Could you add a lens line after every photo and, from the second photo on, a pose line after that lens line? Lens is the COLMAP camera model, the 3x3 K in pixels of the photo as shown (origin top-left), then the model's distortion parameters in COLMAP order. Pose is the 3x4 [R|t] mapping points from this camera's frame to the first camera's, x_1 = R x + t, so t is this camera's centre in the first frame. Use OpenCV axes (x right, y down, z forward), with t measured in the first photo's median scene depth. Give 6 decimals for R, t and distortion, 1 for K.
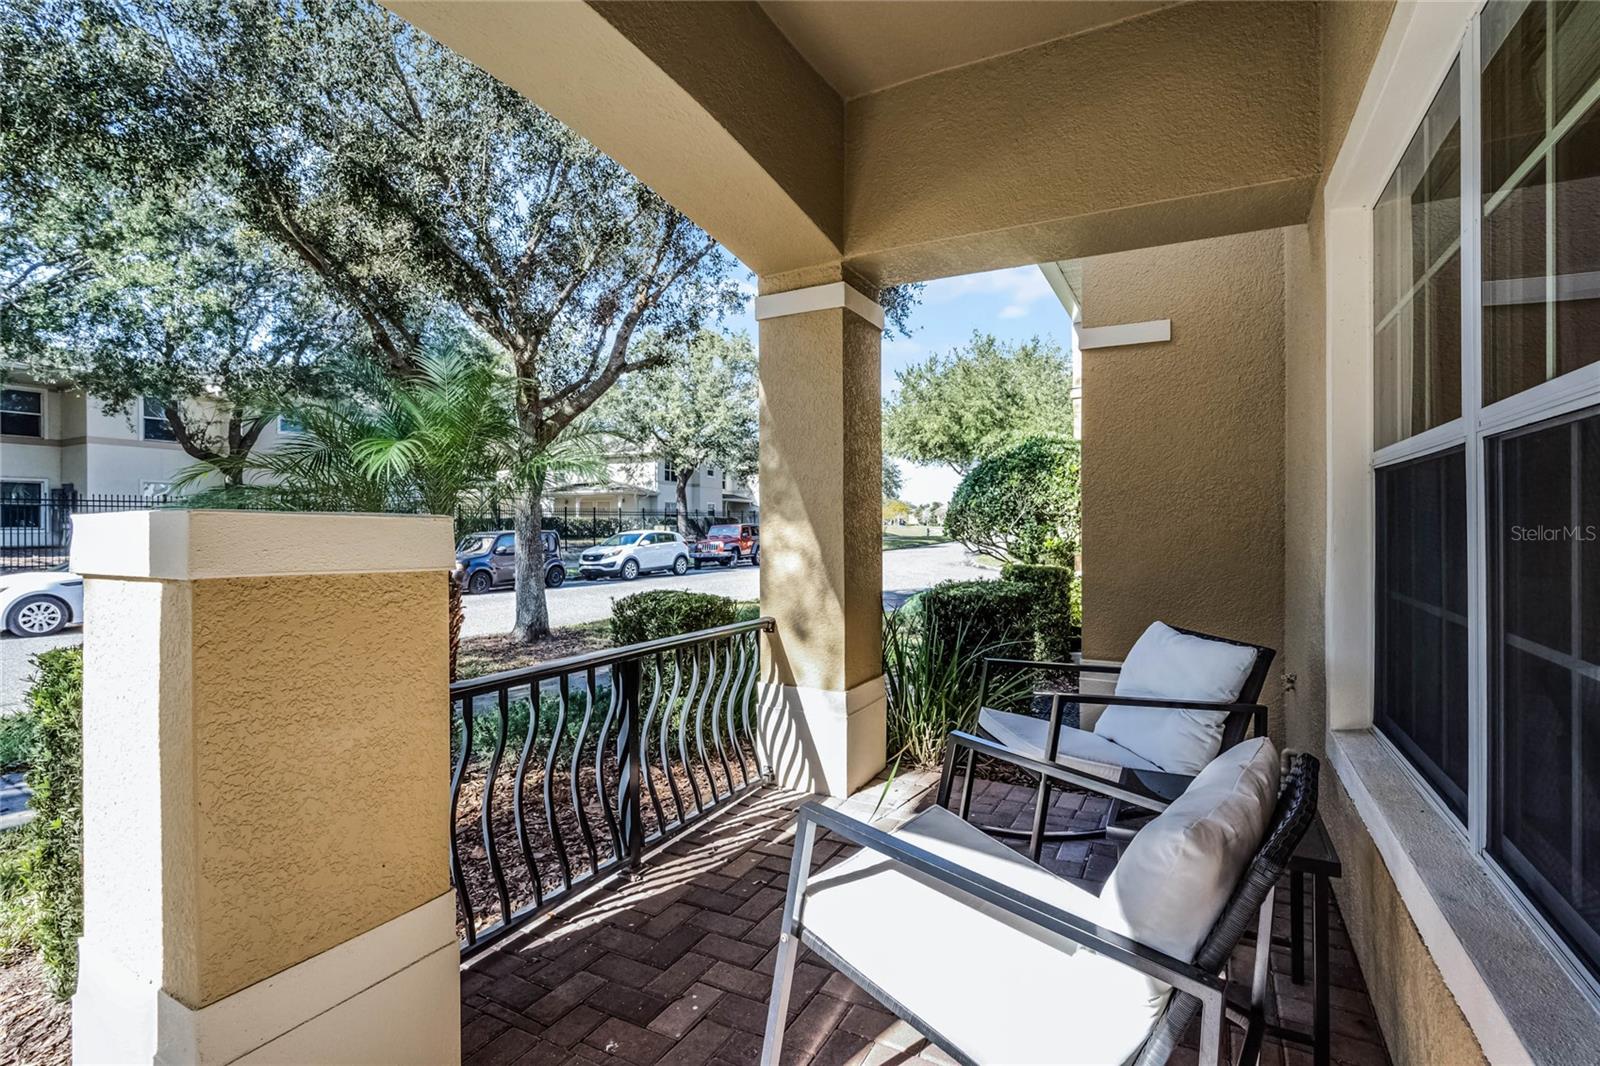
lens RADIAL K [[742.6, 0, 799.9], [0, 742.6, 518.0], [0, 0, 1]] dist [0.015587, 0.000140]
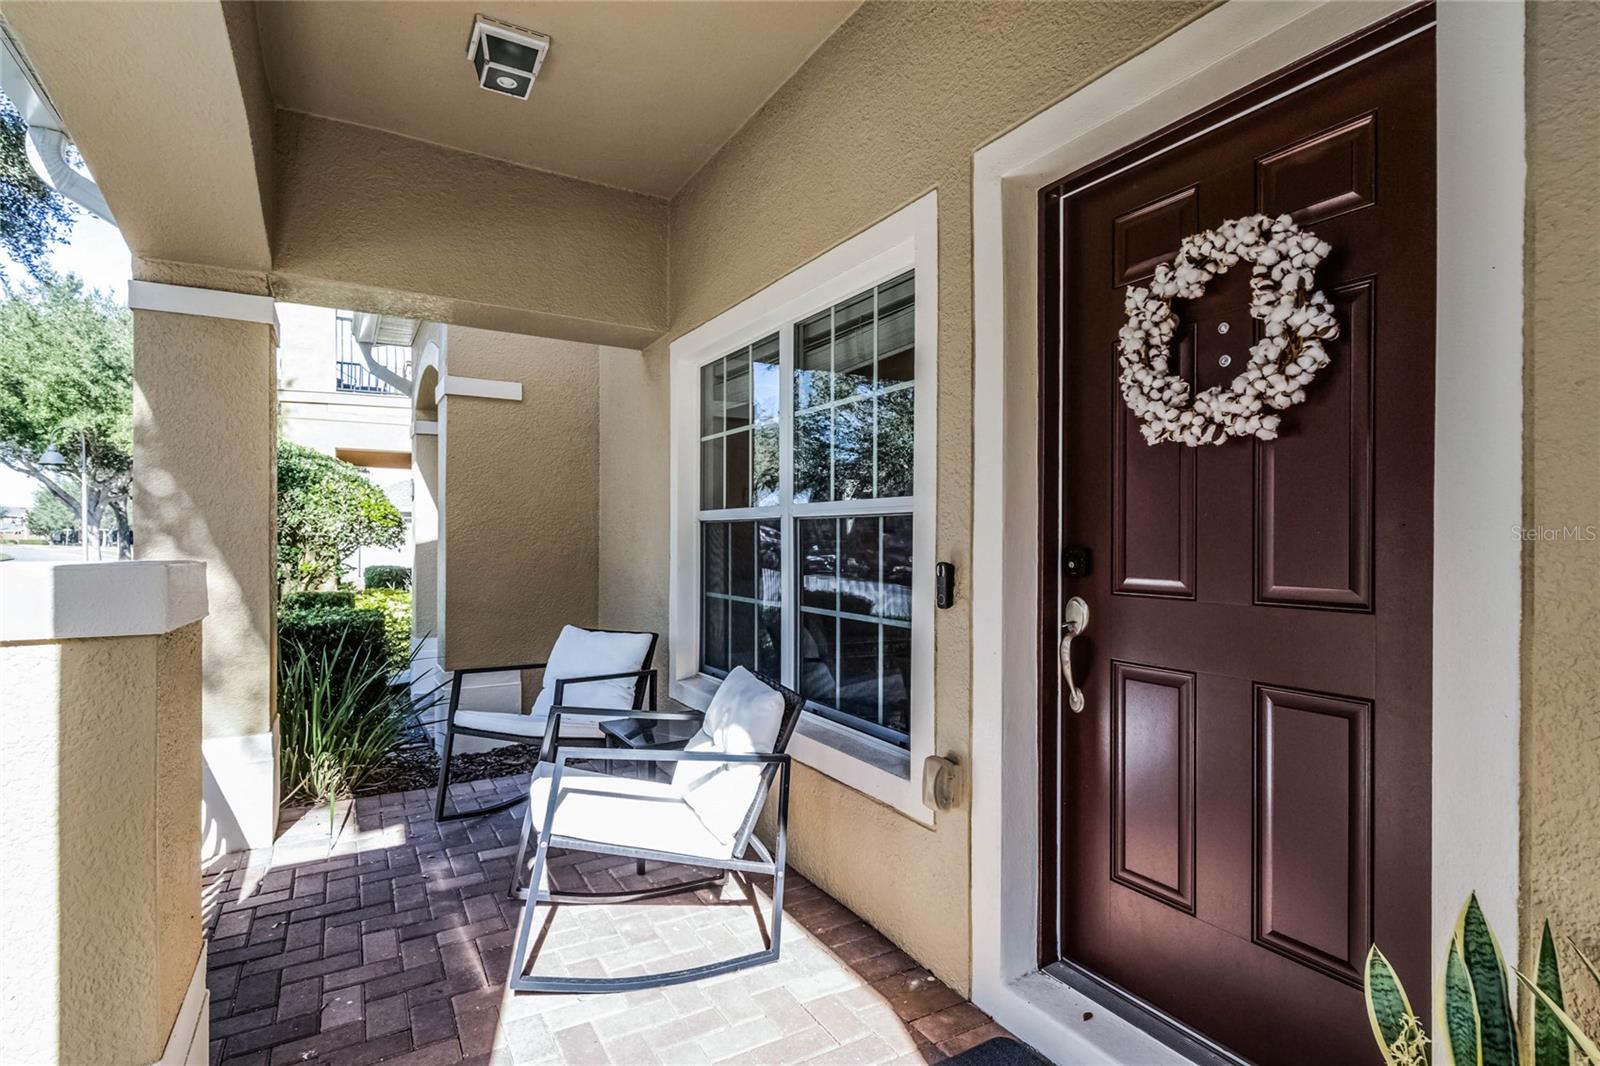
lens RADIAL K [[810.3, 0, 800.0], [0, 810.3, 533.0], [0, 0, 1]] dist [-0.001783, -0.000462]
pose [[0.528744, 0.009599, 0.848727, -0.437367], [-0.009745, 0.999939, -0.005239, -0.020173], [-0.848725, -0.005501, 0.528805, -0.104744]]
